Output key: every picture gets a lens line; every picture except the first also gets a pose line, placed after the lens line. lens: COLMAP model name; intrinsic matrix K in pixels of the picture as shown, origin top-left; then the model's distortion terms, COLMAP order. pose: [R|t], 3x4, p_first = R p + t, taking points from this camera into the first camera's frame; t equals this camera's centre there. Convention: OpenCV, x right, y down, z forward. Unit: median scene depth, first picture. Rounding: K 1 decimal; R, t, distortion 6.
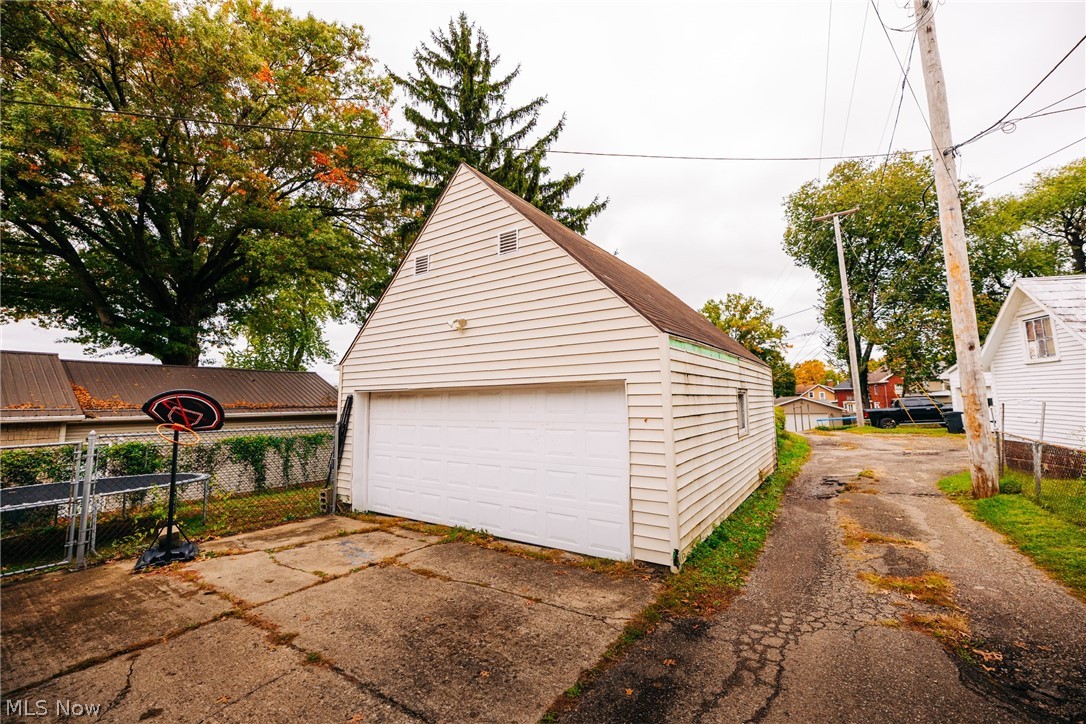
lens RADIAL K [[452.8, 0, 542.1], [0, 452.8, 351.8], [0, 0, 1]] dist [0.000909, 0.000320]
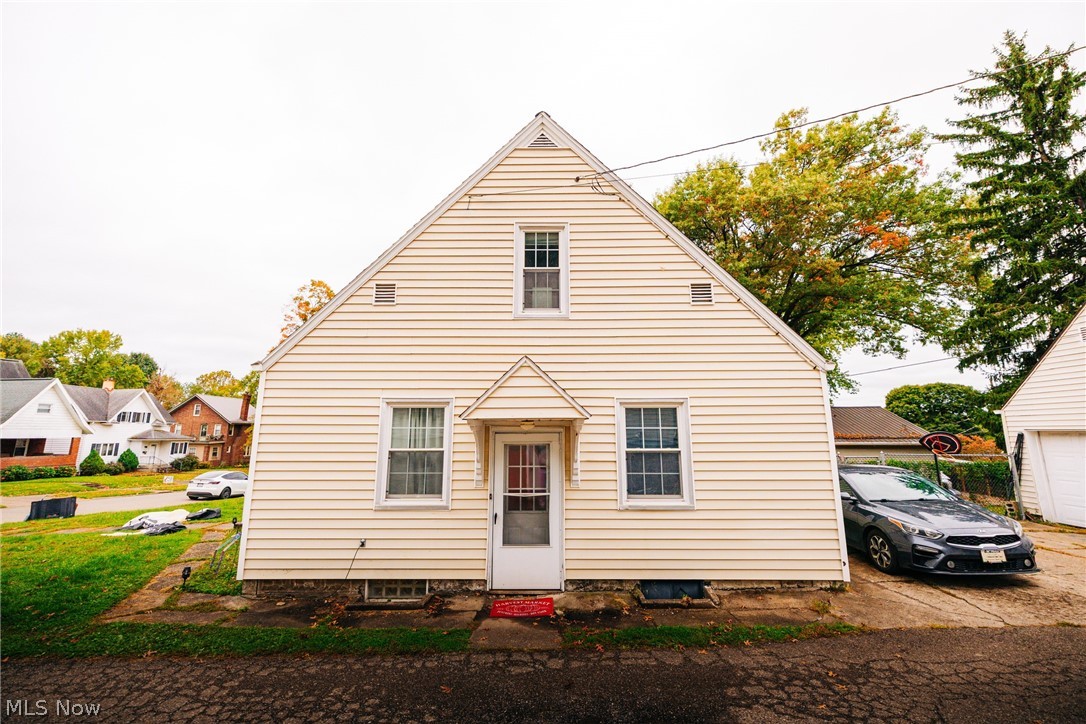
lens RADIAL K [[452.8, 0, 542.6], [0, 452.8, 348.4], [0, 0, 1]] dist [0.000909, 0.000320]
pose [[0.557736, -0.140647, -0.818015, -0.031065], [0.085310, 0.990033, -0.112057, -0.050962], [0.825623, -0.007286, 0.564176, -0.385274]]
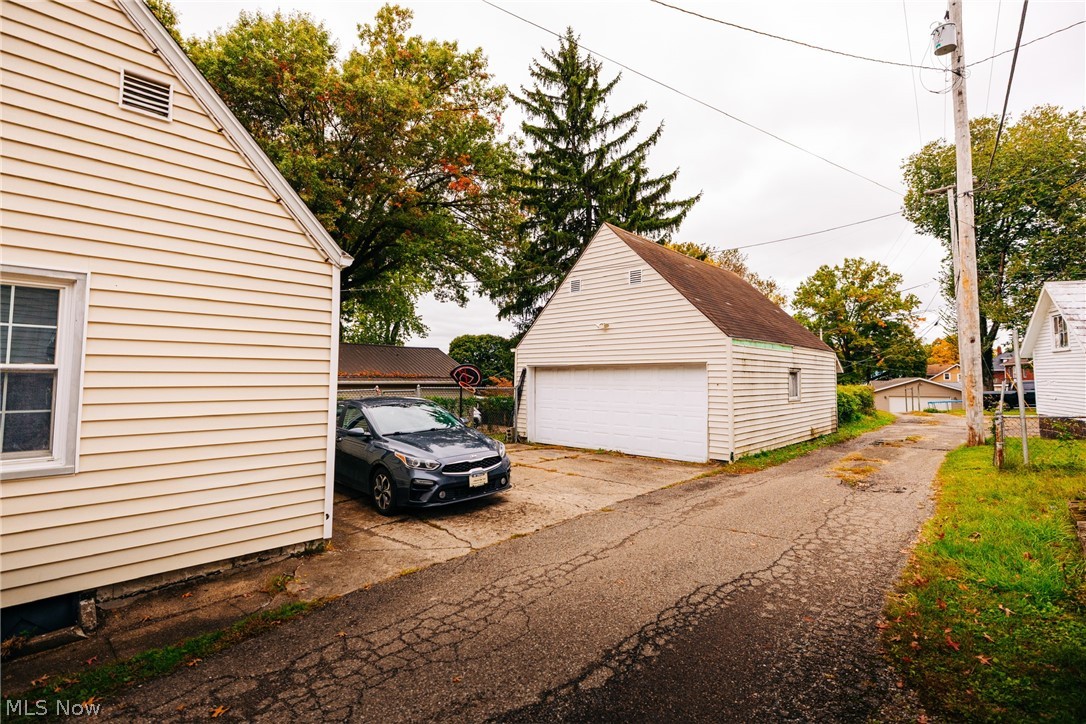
lens RADIAL K [[508.4, 0, 542.8], [0, 508.4, 348.4], [0, 0, 1]] dist [-0.003555, 0.000993]
pose [[0.987705, 0.010157, -0.156000, -0.037843], [-0.002206, 0.998693, 0.051058, -0.024895], [0.156315, -0.050086, 0.986437, -0.284480]]
